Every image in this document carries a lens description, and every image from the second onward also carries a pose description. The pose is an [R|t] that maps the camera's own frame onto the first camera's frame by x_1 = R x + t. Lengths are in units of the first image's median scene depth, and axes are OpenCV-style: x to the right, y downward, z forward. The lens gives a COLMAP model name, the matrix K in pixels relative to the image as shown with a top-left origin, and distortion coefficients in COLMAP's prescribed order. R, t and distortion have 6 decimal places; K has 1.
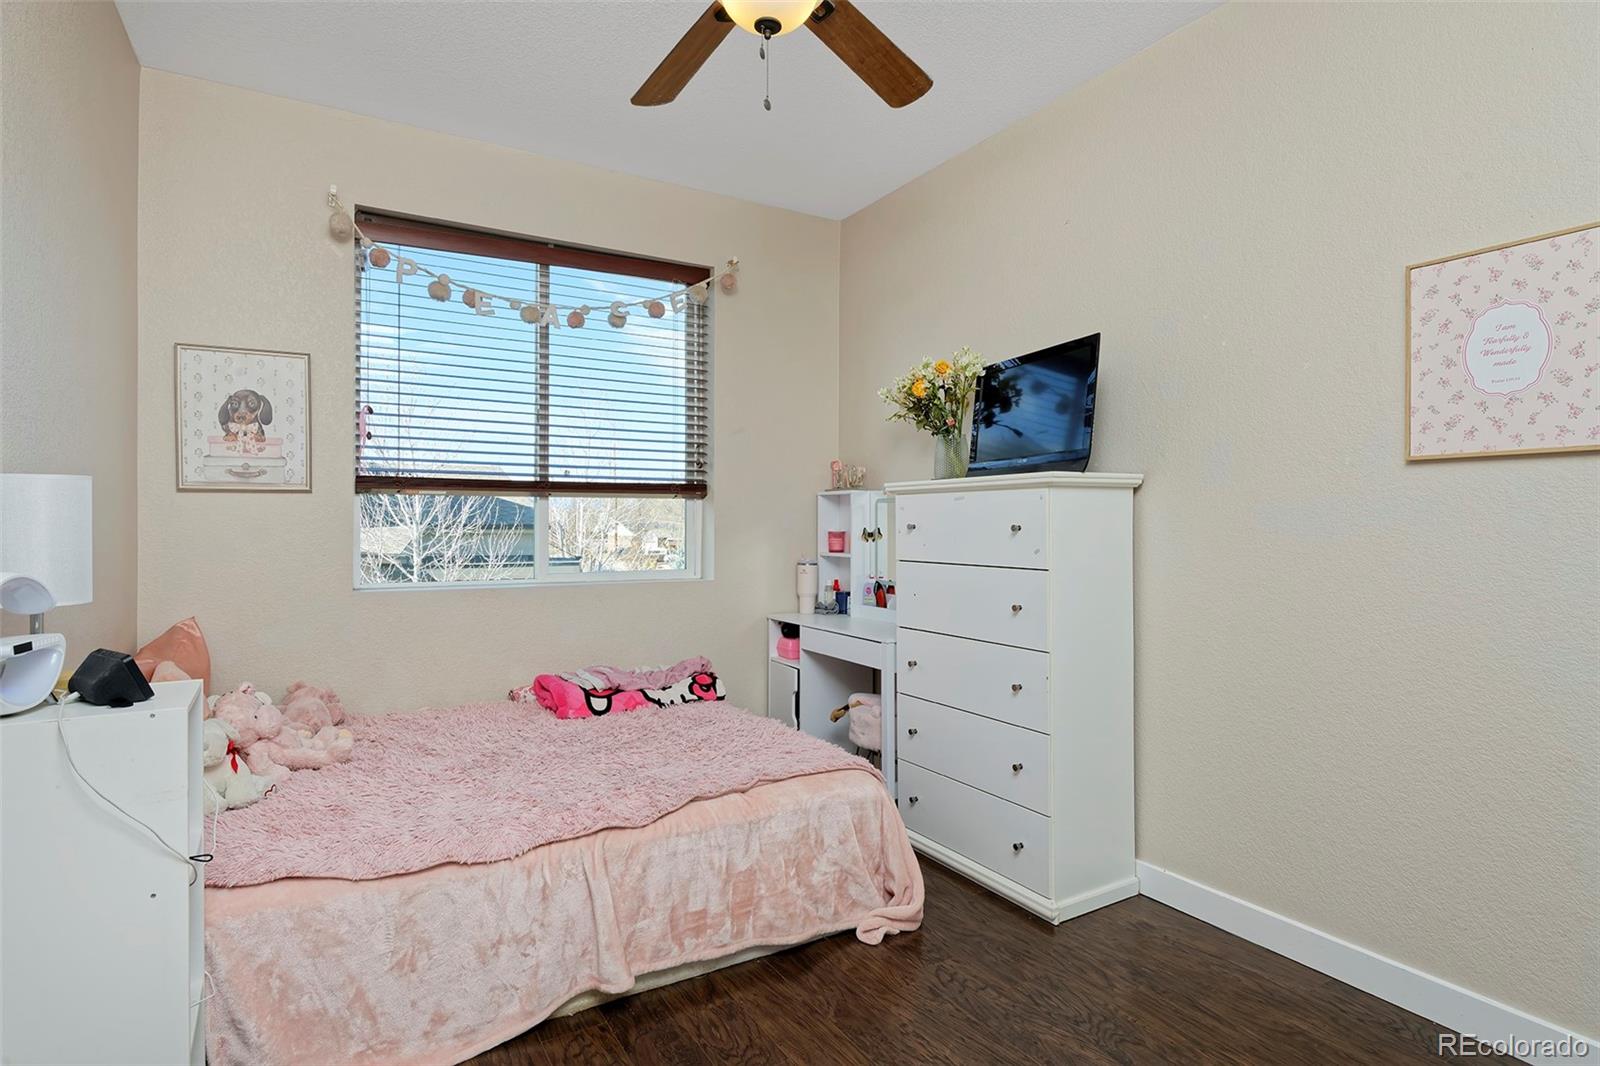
lens RADIAL K [[818.9, 0, 798.0], [0, 818.9, 530.1], [0, 0, 1]] dist [-0.000970, 0.000057]
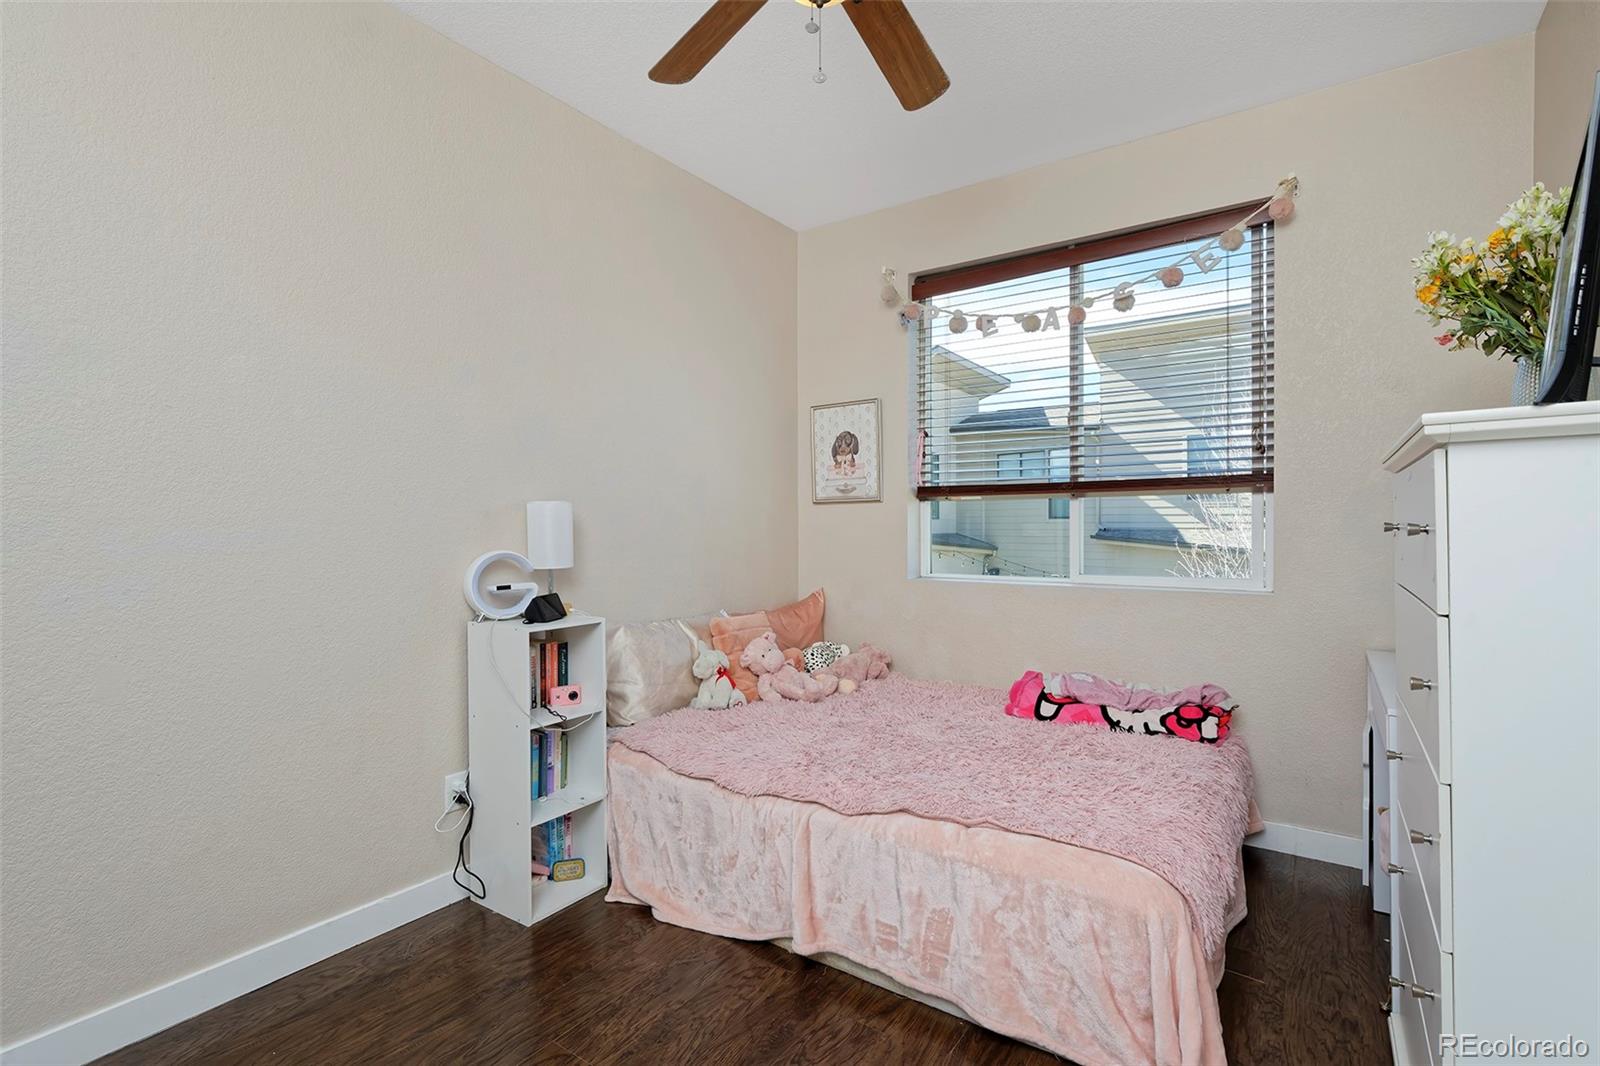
lens RADIAL K [[736.0, 0, 807.1], [0, 736.0, 527.4], [0, 0, 1]] dist [-0.001256, -0.000271]
pose [[0.427947, 0.003809, -0.903796, 0.446427], [0.001146, 0.999988, 0.004757, -0.009983], [0.903803, -0.003071, 0.427937, 0.381233]]
